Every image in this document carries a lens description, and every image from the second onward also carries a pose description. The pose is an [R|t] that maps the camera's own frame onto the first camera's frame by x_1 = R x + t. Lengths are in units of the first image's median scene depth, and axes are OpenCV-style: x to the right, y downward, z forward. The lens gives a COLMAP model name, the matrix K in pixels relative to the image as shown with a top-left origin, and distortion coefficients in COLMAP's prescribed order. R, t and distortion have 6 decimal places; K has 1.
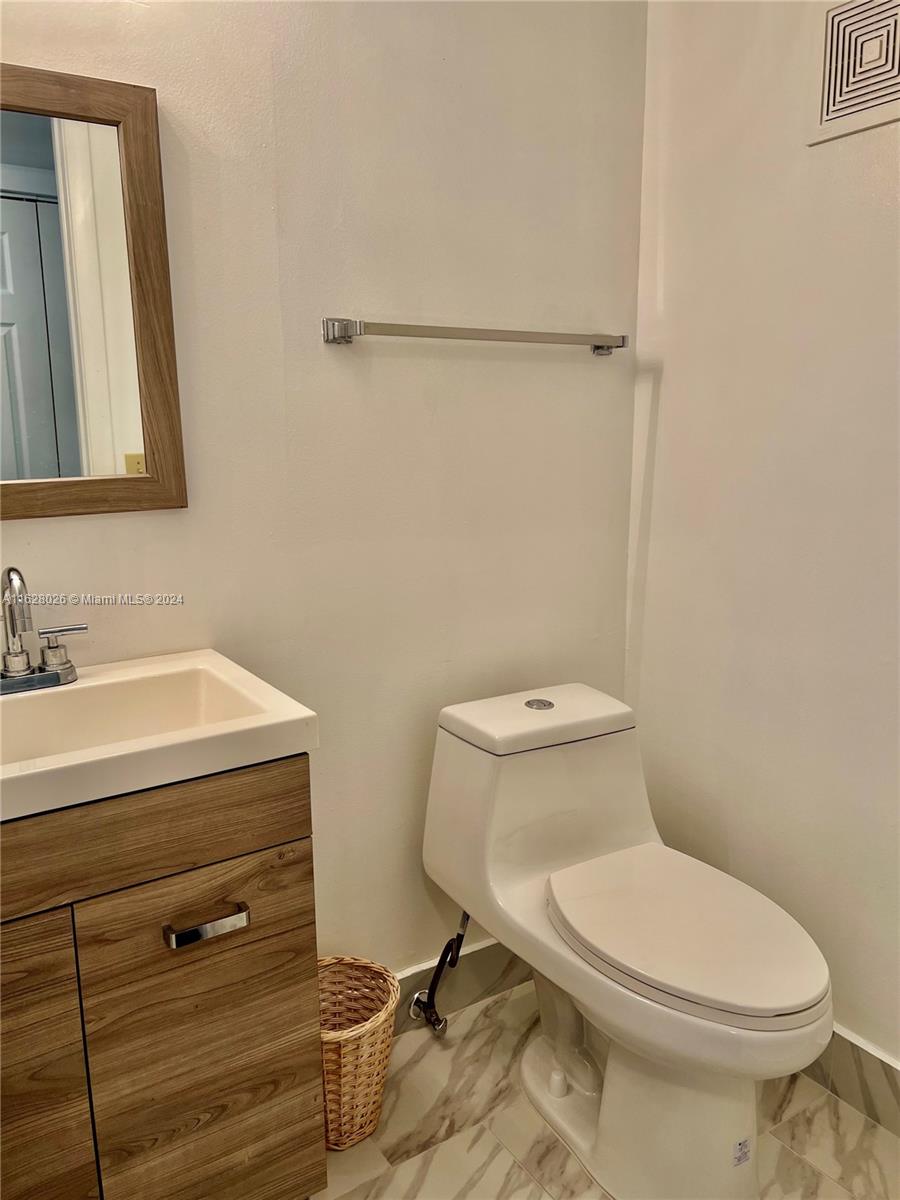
lens RADIAL K [[898.3, 0, 458.0], [0, 898.3, 595.6], [0, 0, 1]] dist [0.042122, -0.052209]
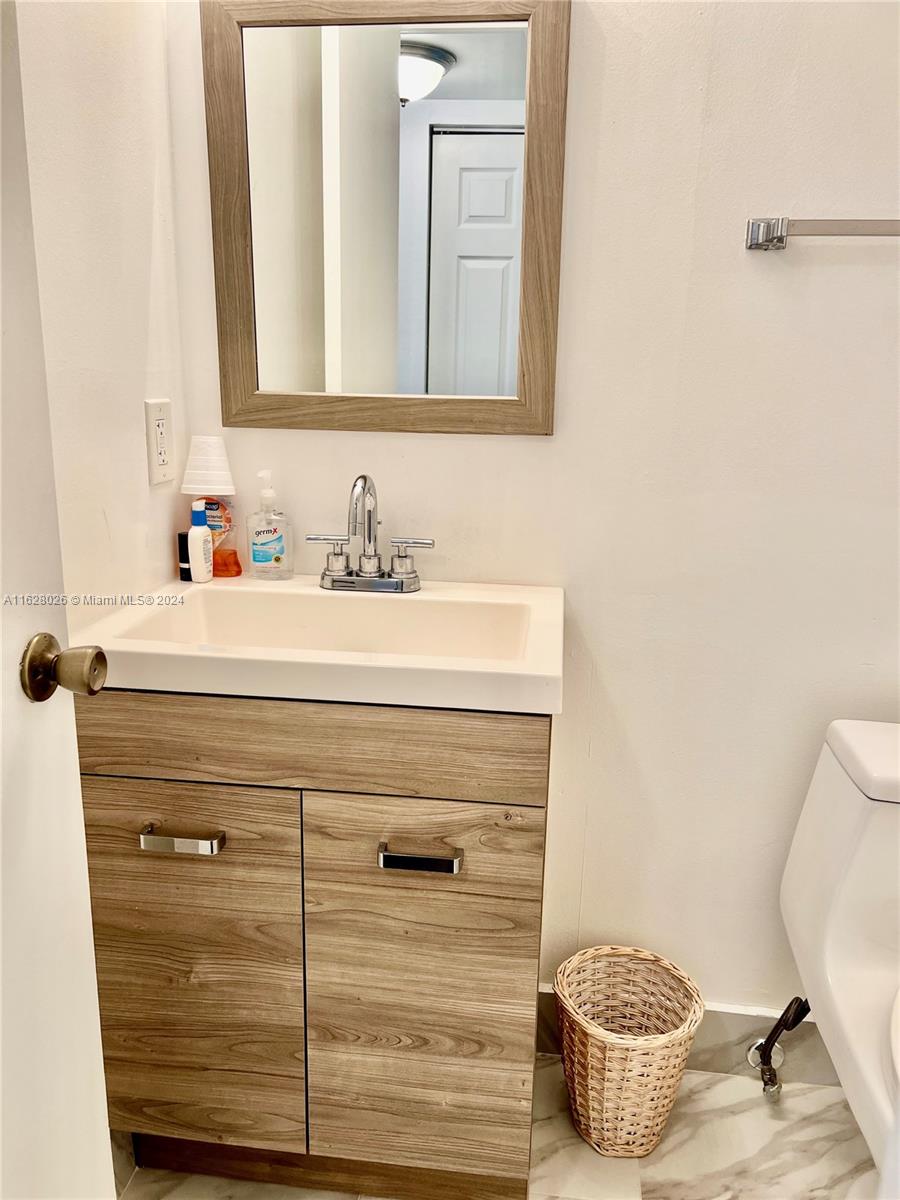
lens RADIAL K [[898.3, 0, 452.9], [0, 898.3, 597.0], [0, 0, 1]] dist [0.042122, -0.052209]
pose [[0.765658, 0.187564, -0.615295, 0.273968], [-0.153333, 0.982189, 0.108602, -0.021285], [0.624705, 0.011193, 0.780780, 0.239366]]
